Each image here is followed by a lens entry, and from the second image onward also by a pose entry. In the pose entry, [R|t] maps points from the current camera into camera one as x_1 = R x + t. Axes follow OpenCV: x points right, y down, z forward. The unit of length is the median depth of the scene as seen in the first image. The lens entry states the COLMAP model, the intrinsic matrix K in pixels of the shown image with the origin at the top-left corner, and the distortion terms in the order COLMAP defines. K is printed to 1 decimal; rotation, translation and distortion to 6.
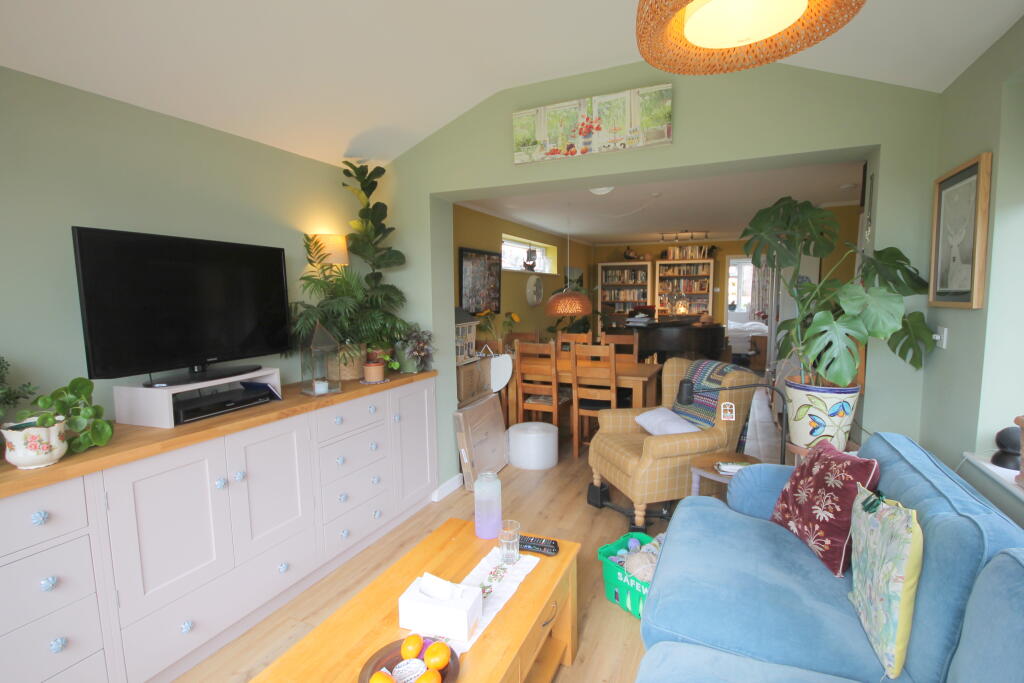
lens RADIAL K [[477.7, 0, 516.7], [0, 477.7, 341.6], [0, 0, 1]] dist [-0.003140, 0.000534]
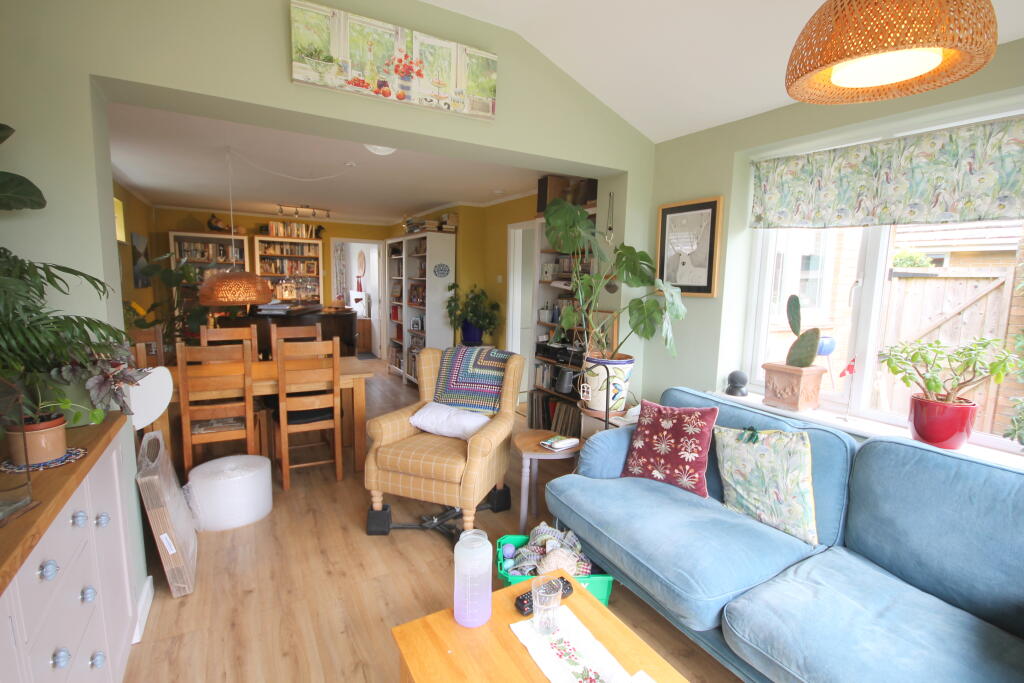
lens RADIAL K [[477.7, 0, 514.4], [0, 477.7, 343.6], [0, 0, 1]] dist [-0.003140, 0.000534]
pose [[0.579894, -0.085851, 0.810156, -0.376269], [0.052029, 0.996305, 0.068336, -0.034120], [-0.813029, 0.002525, 0.582218, 0.351066]]
